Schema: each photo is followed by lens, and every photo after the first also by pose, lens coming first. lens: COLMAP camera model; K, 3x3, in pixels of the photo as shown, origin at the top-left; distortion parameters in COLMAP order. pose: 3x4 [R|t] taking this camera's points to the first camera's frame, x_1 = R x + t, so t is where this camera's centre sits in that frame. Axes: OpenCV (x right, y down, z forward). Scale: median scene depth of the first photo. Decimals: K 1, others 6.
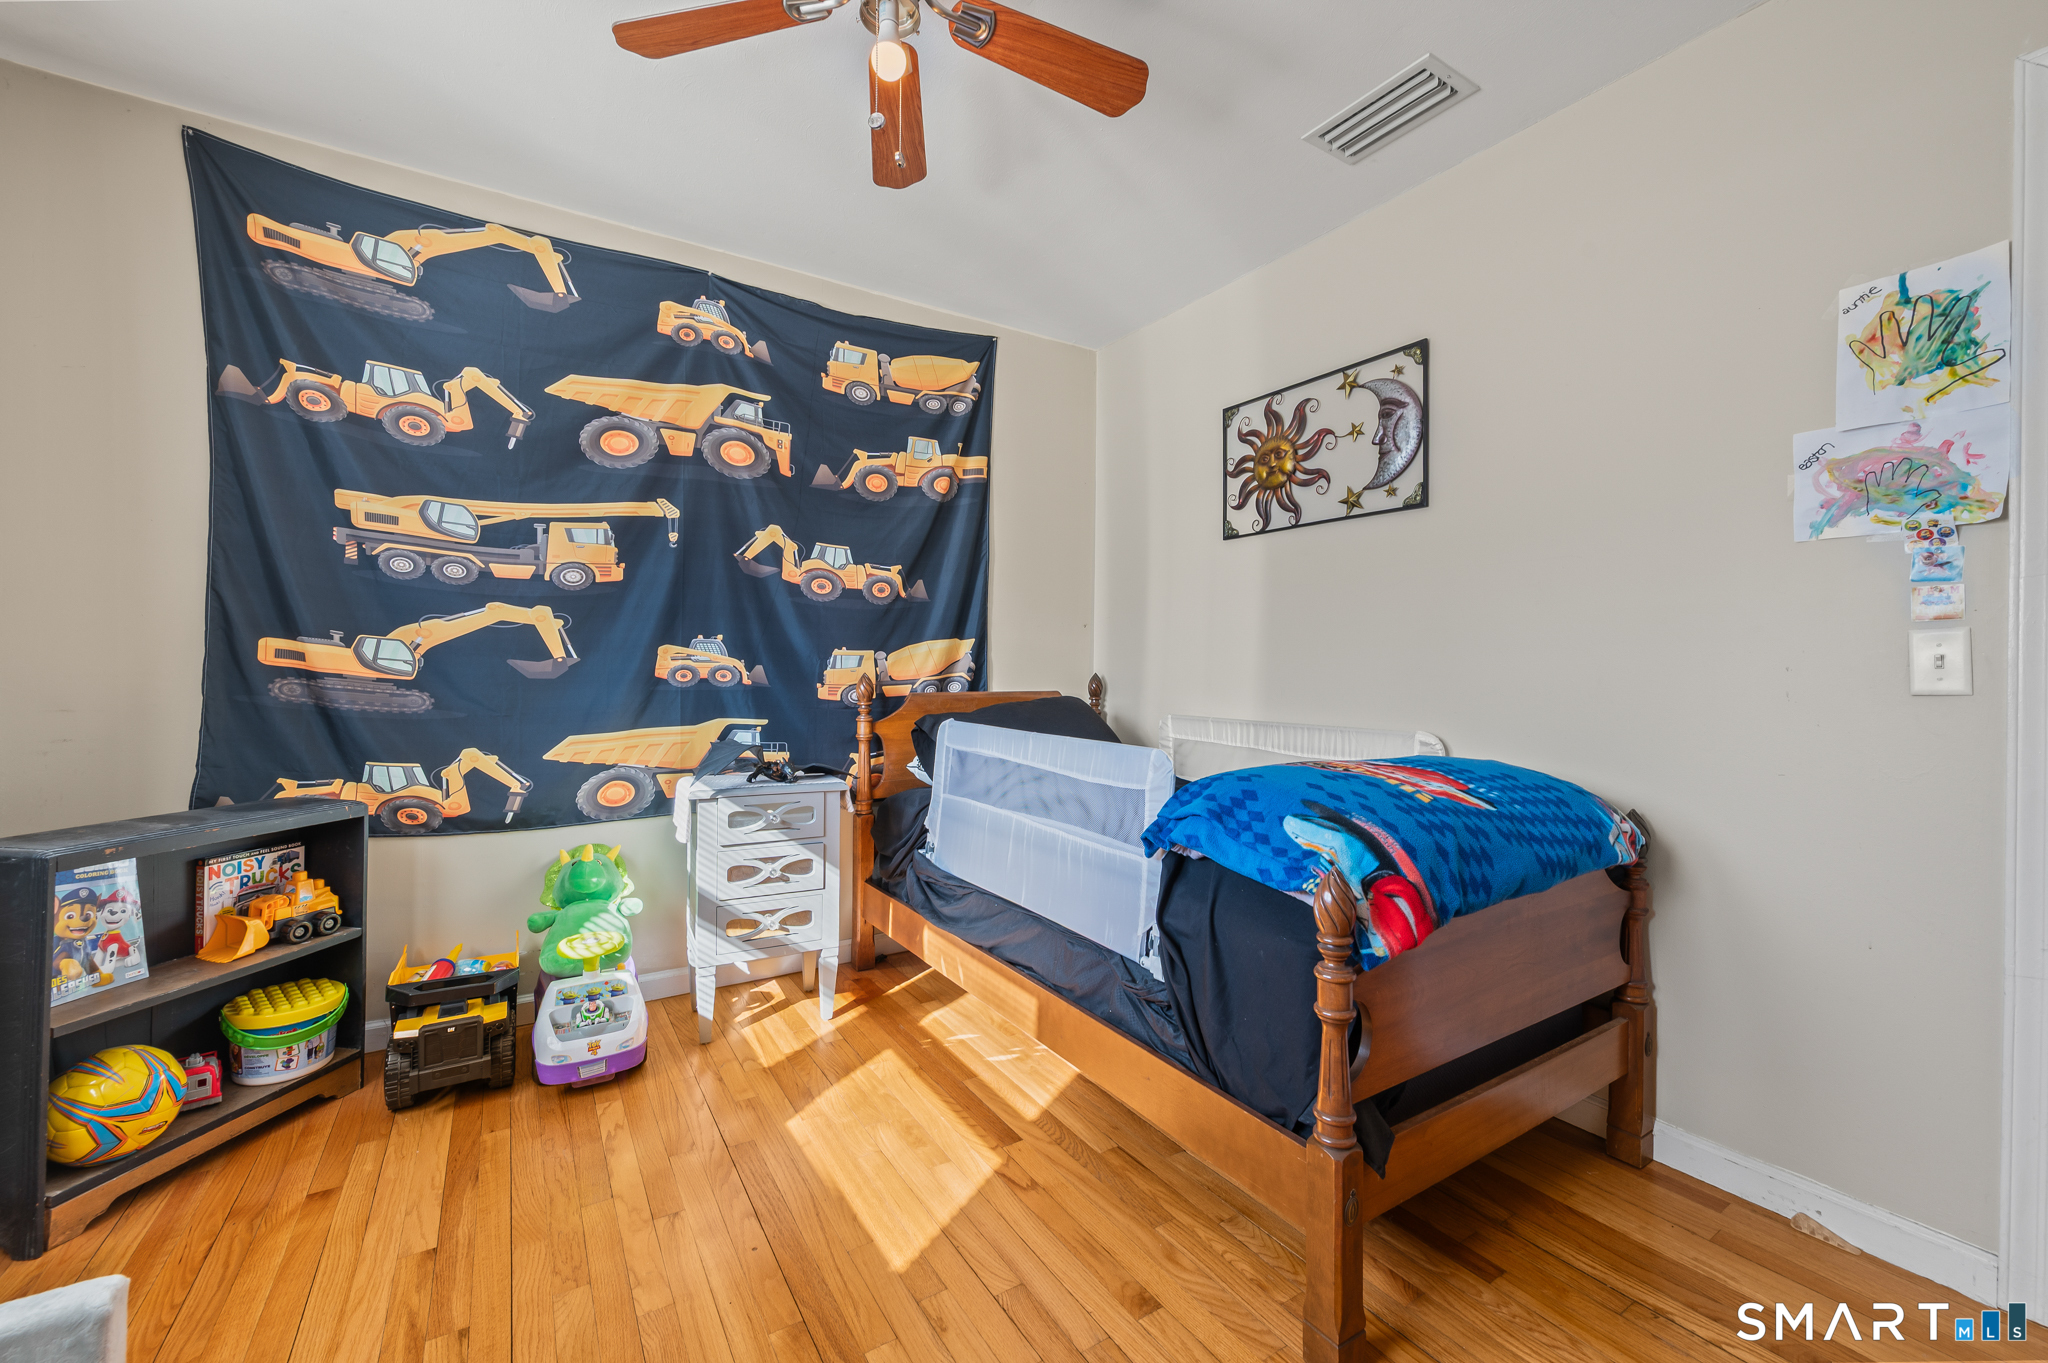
lens RADIAL K [[818.8, 0, 1015.7], [0, 818.8, 680.5], [0, 0, 1]] dist [-0.008154, 0.000204]
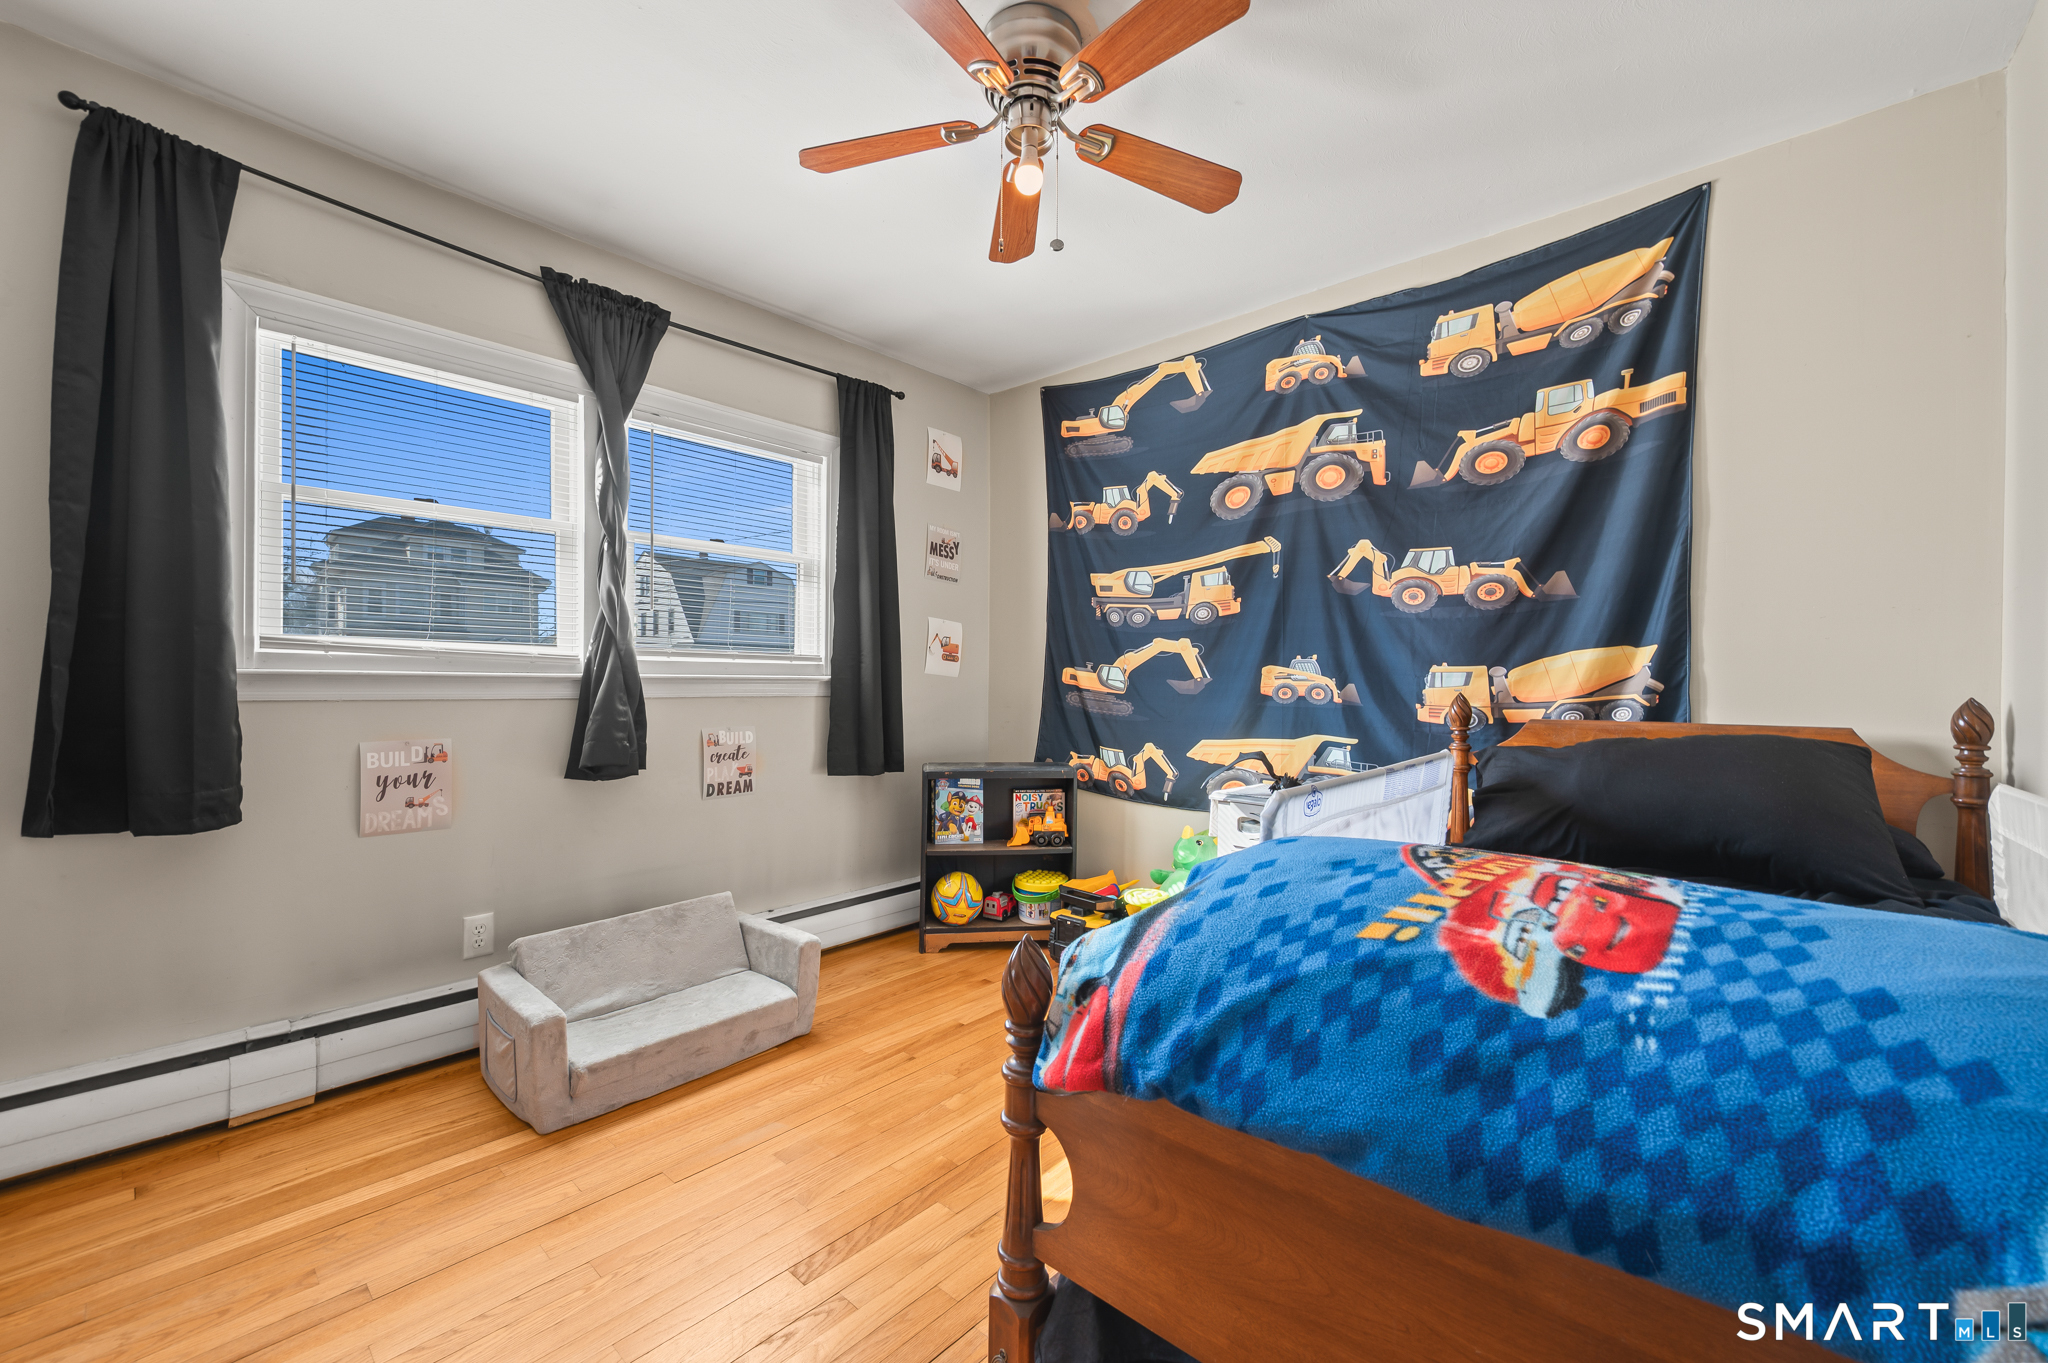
lens RADIAL K [[818.8, 0, 1015.7], [0, 818.8, 680.5], [0, 0, 1]] dist [-0.008154, 0.000204]
pose [[0.256288, -0.002464, -0.966597, 0.561419], [-0.015000, 0.999866, -0.006525, -0.010314], [0.966484, 0.016171, 0.256217, 0.368703]]
